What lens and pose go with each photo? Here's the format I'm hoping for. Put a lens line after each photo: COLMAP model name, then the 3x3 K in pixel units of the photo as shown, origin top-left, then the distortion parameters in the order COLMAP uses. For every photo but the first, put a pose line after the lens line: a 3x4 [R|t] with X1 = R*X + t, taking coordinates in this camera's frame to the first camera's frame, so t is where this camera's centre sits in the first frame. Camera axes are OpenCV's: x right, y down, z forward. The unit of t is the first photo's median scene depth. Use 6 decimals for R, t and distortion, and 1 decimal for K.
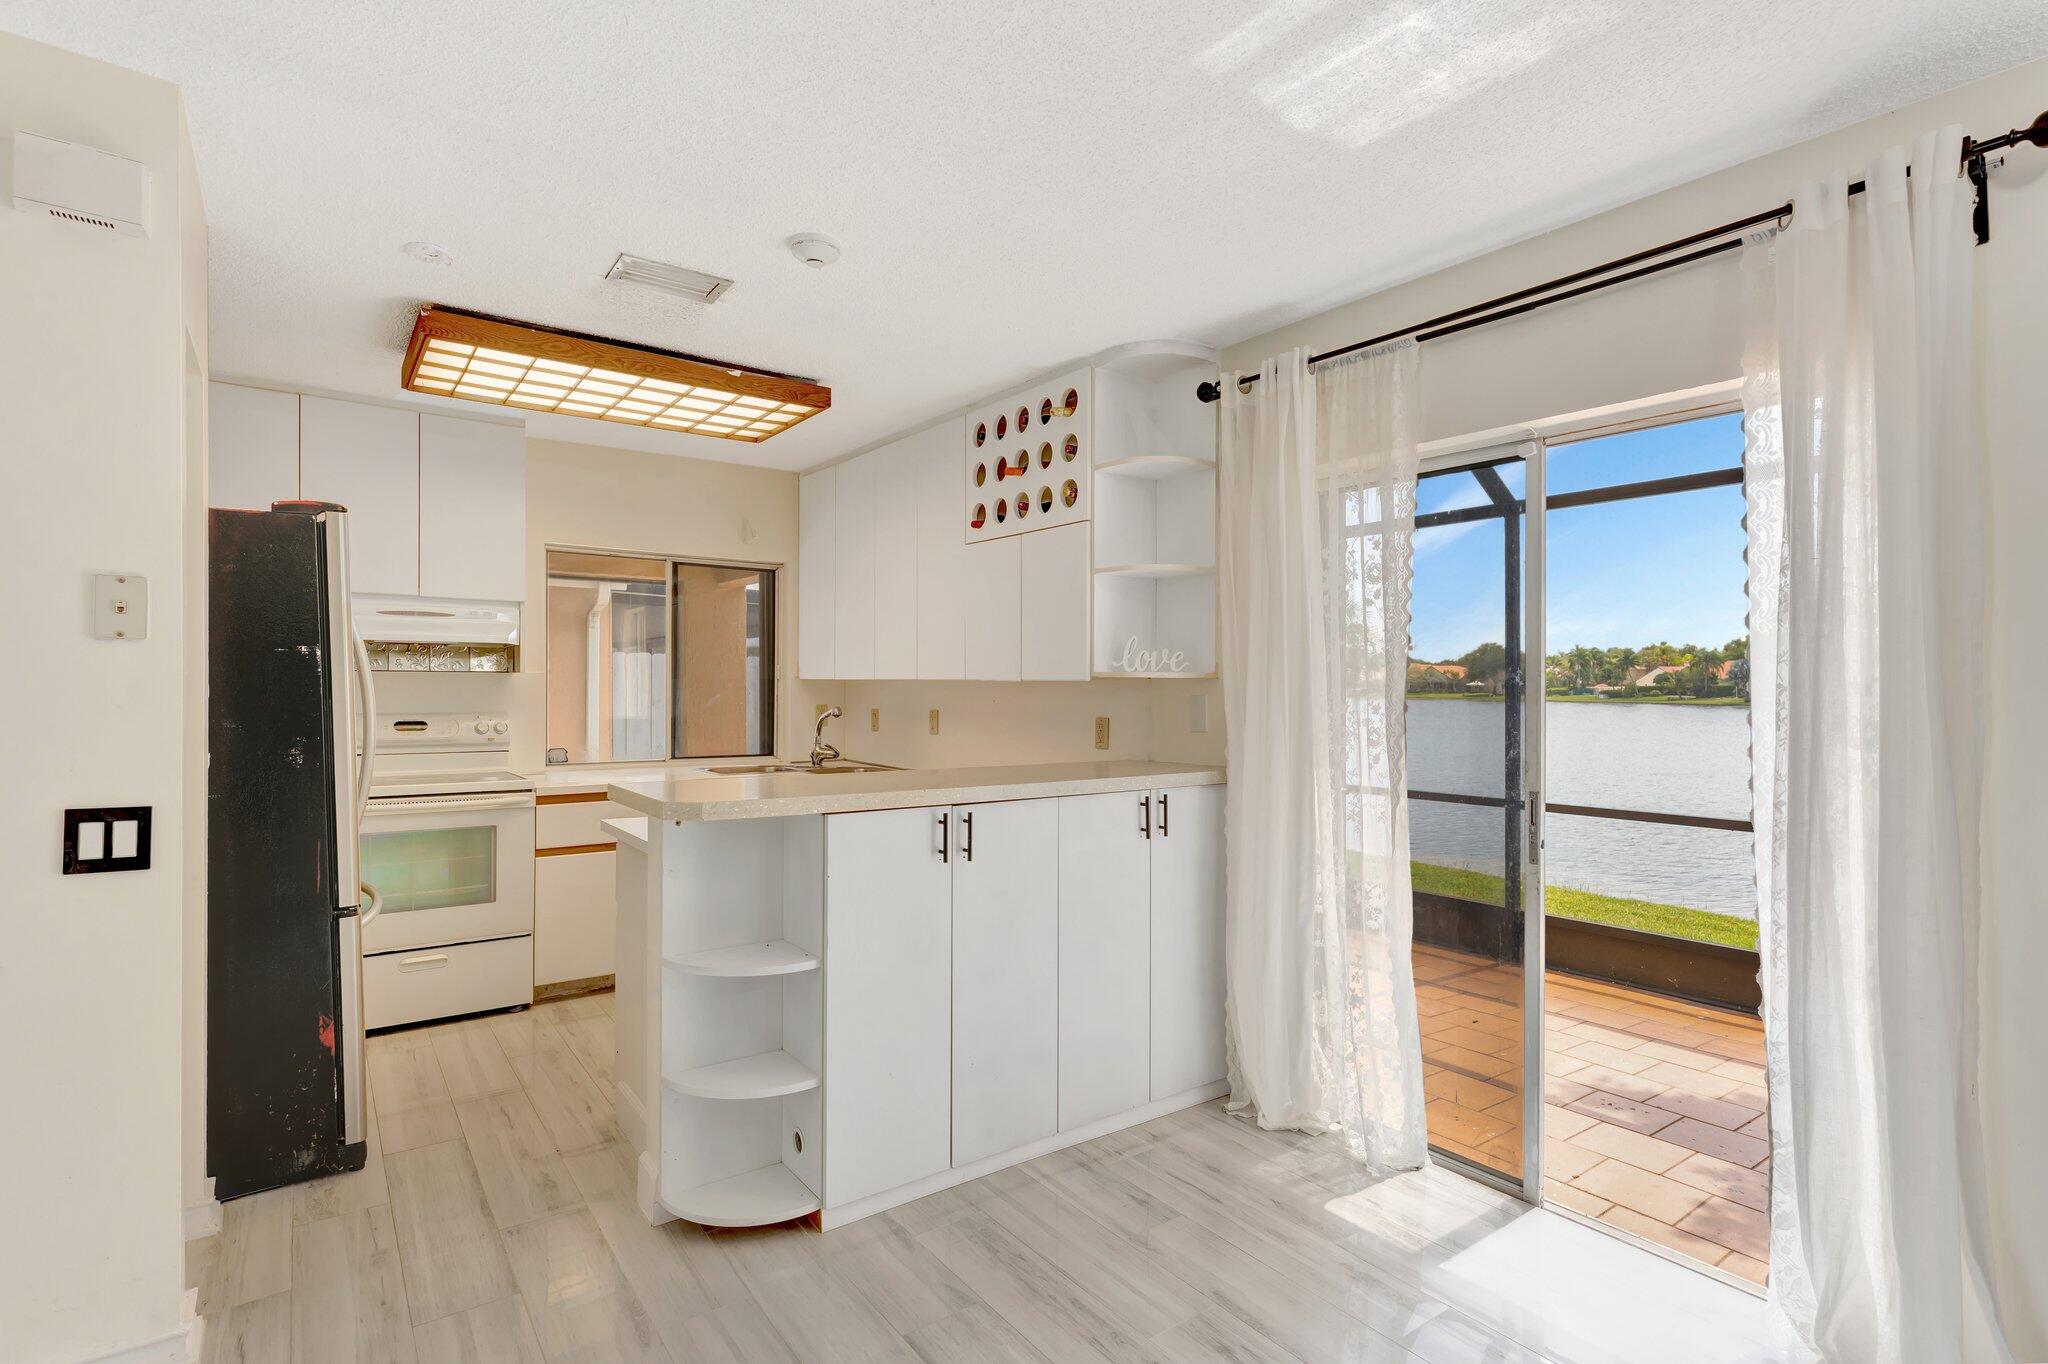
lens RADIAL K [[992.9, 0, 1001.3], [0, 992.9, 685.6], [0, 0, 1]] dist [-0.001481, -0.001239]
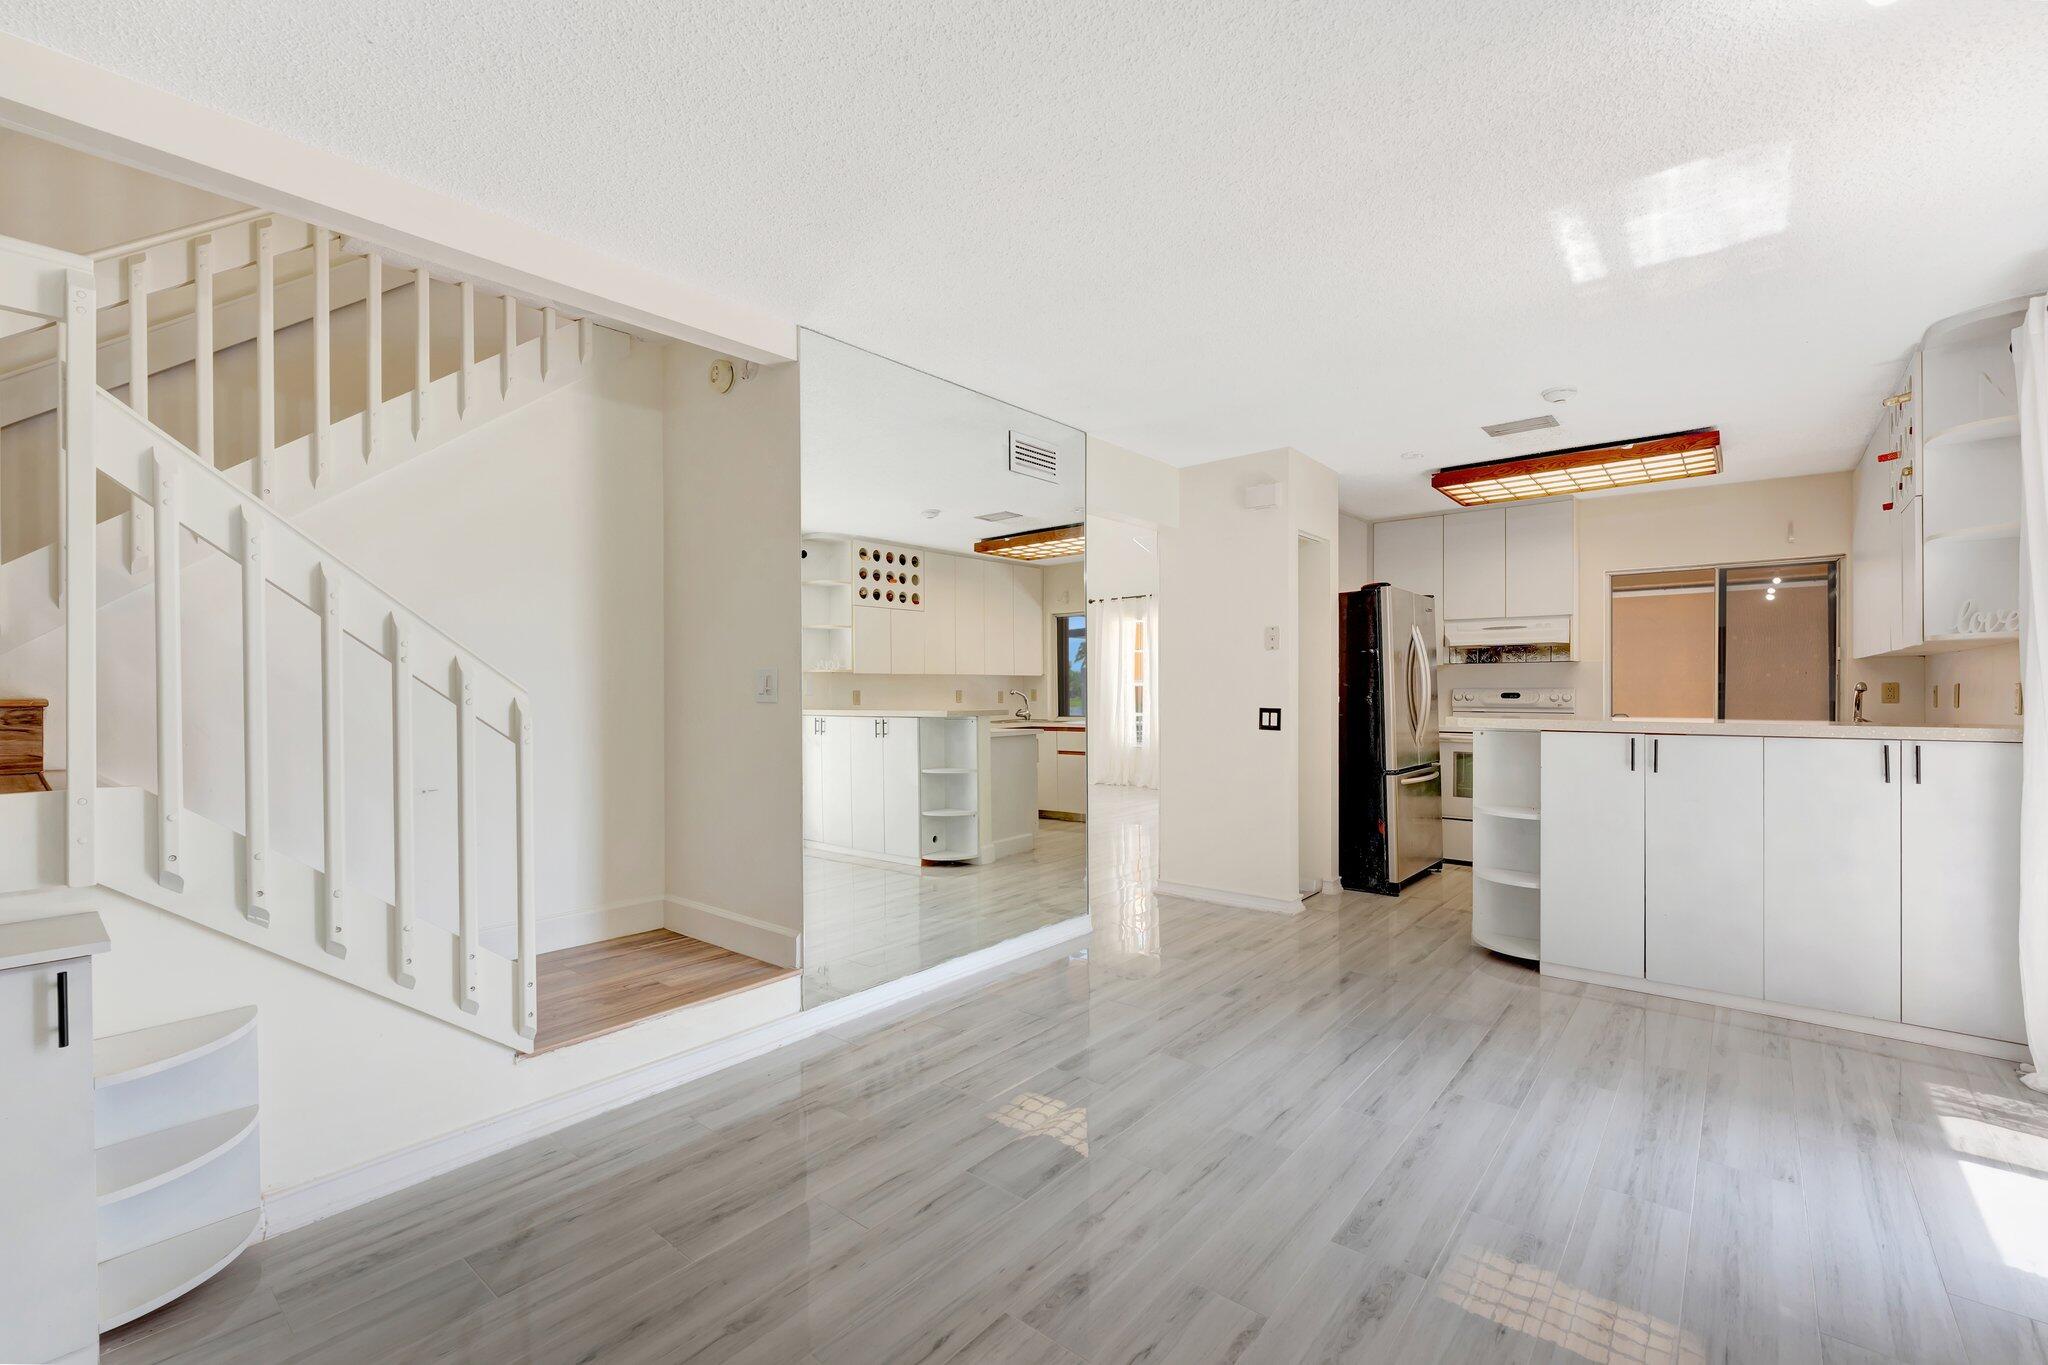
lens RADIAL K [[876.1, 0, 1007.2], [0, 876.1, 687.4], [0, 0, 1]] dist [-0.006950, 0.000980]
pose [[0.212974, -0.010102, -0.977006, 0.969376], [0.001811, 0.999949, -0.009944, 0.058968], [0.977056, 0.000349, 0.212982, -0.197122]]
